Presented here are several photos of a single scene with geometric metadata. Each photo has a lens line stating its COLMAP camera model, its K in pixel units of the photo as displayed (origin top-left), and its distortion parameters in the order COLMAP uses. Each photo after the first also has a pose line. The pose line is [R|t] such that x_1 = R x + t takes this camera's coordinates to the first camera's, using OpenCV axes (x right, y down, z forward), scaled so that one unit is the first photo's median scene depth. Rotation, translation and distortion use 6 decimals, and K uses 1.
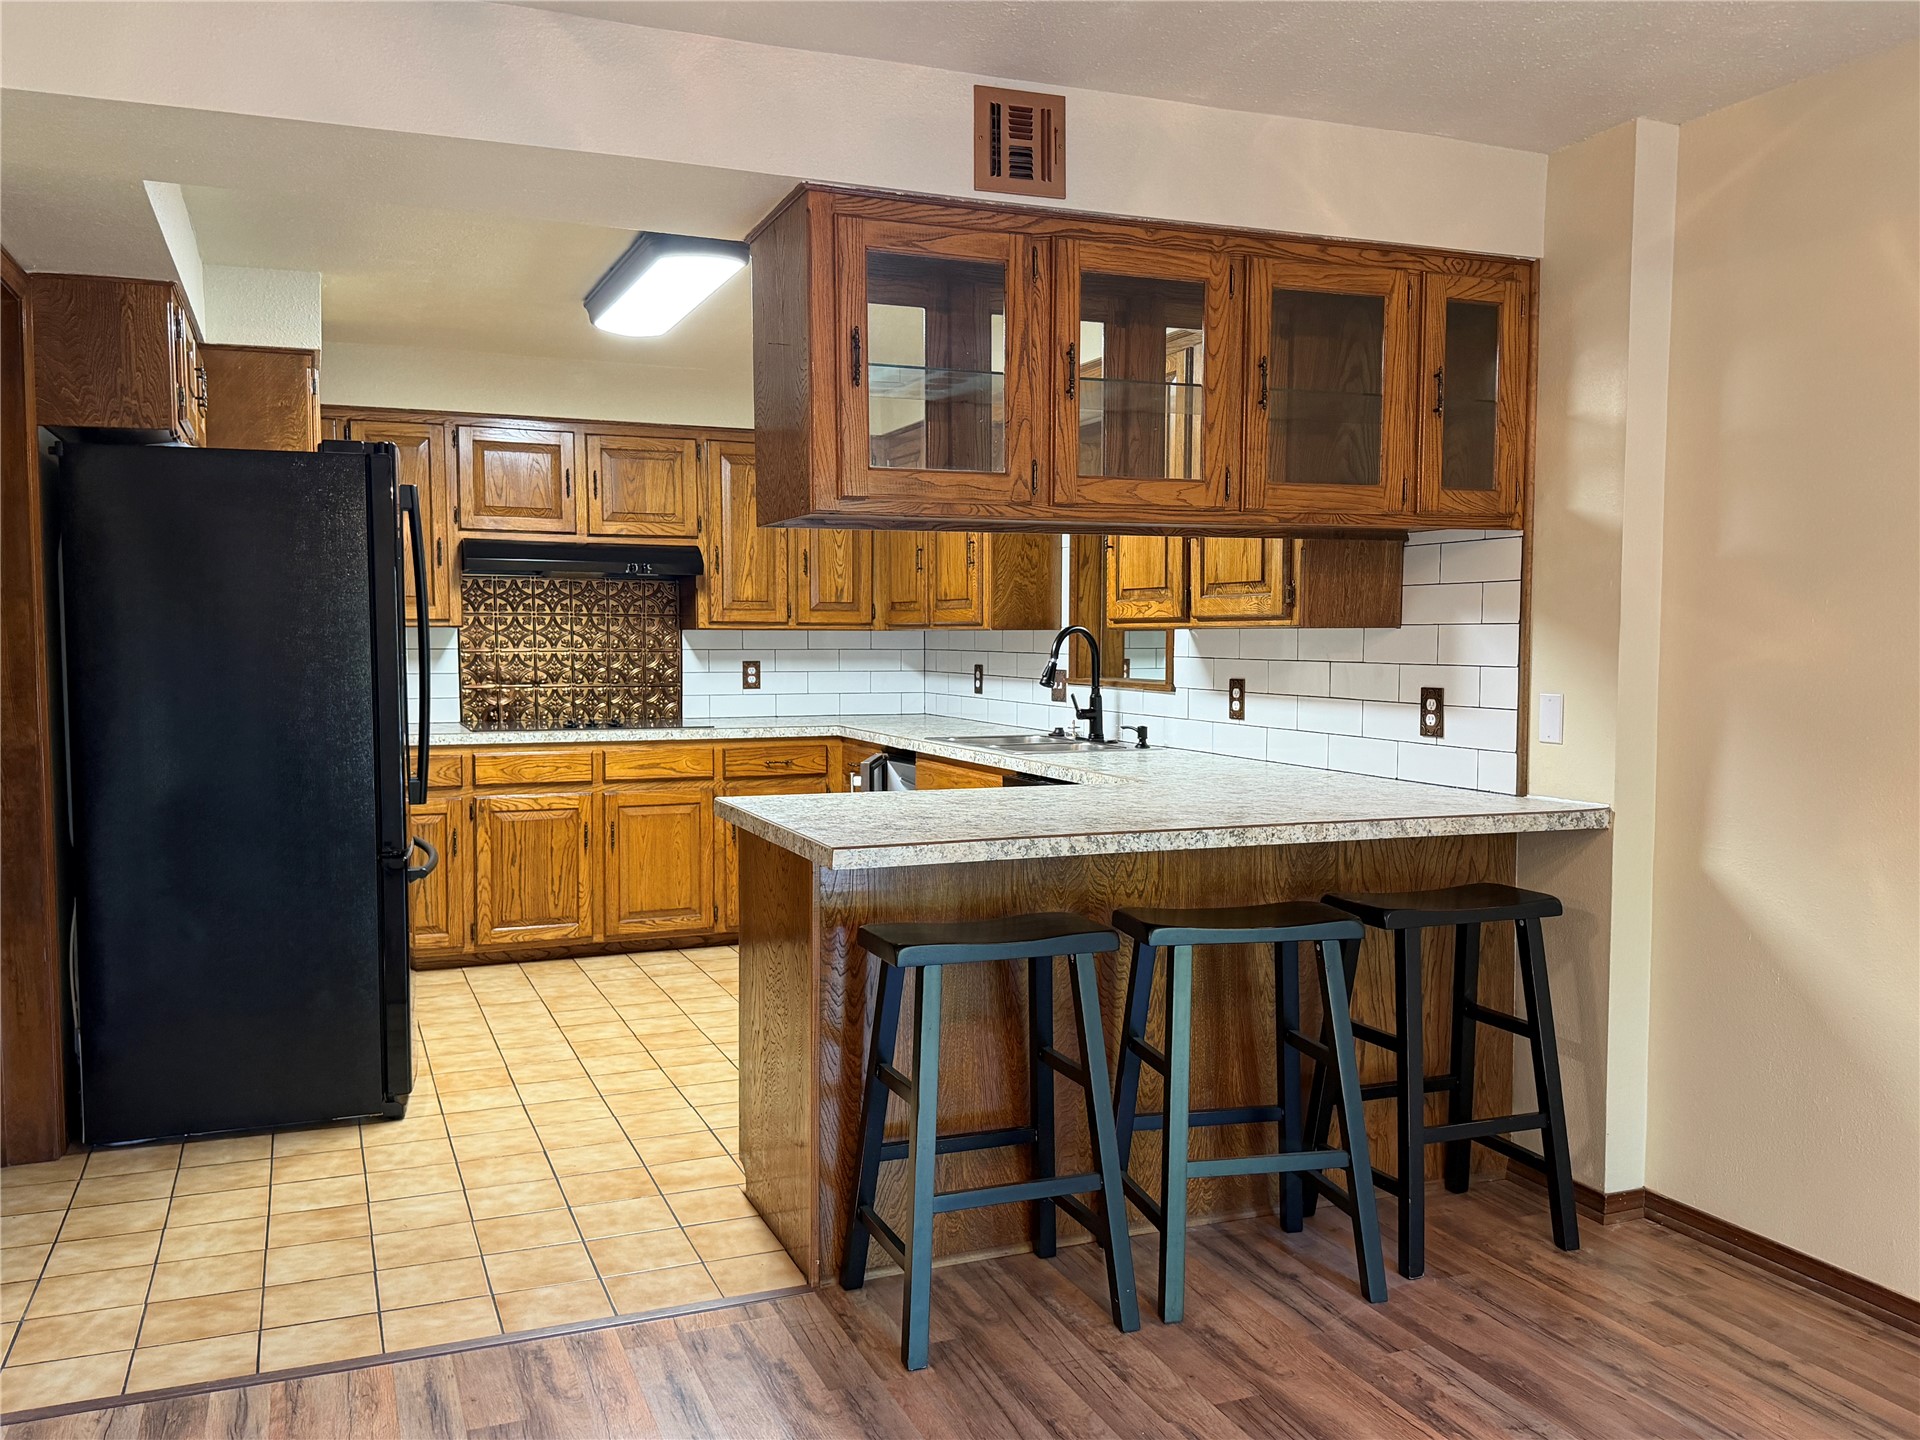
lens RADIAL K [[1574.5, 0, 961.1], [0, 1574.5, 721.0], [0, 0, 1]] dist [0.000403, -0.000020]
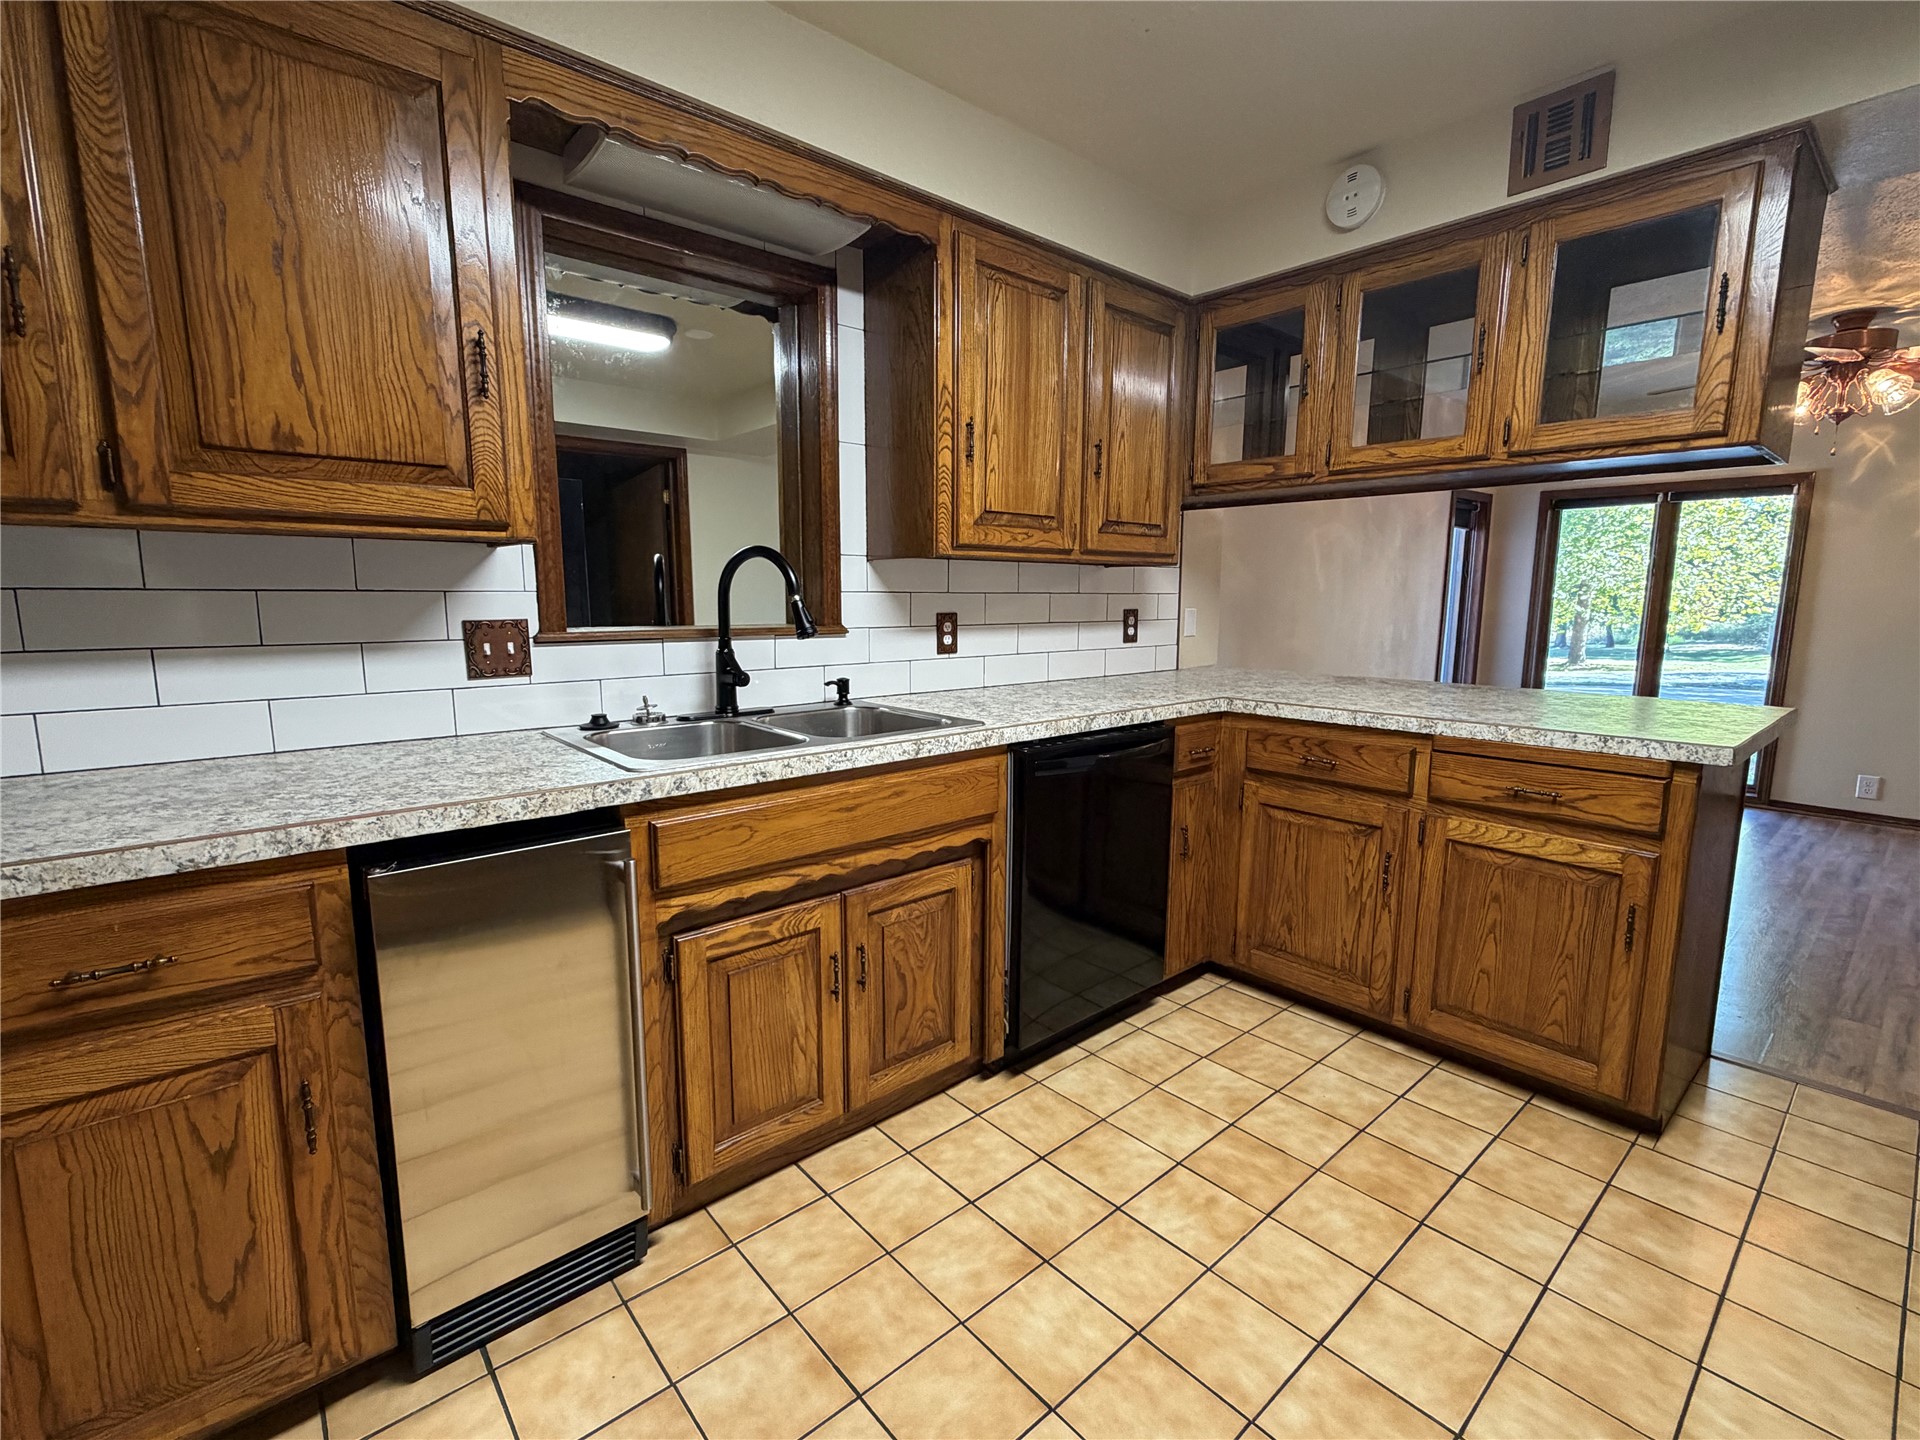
lens RADIAL K [[877.0, 0, 968.3], [0, 877.0, 726.9], [0, 0, 1]] dist [0.013835, 0.000689]
pose [[-0.326382, -0.149417, 0.933354, -0.391255], [0.046514, 0.983692, 0.173741, -0.056865], [-0.944093, 0.100120, -0.314109, 1.286076]]
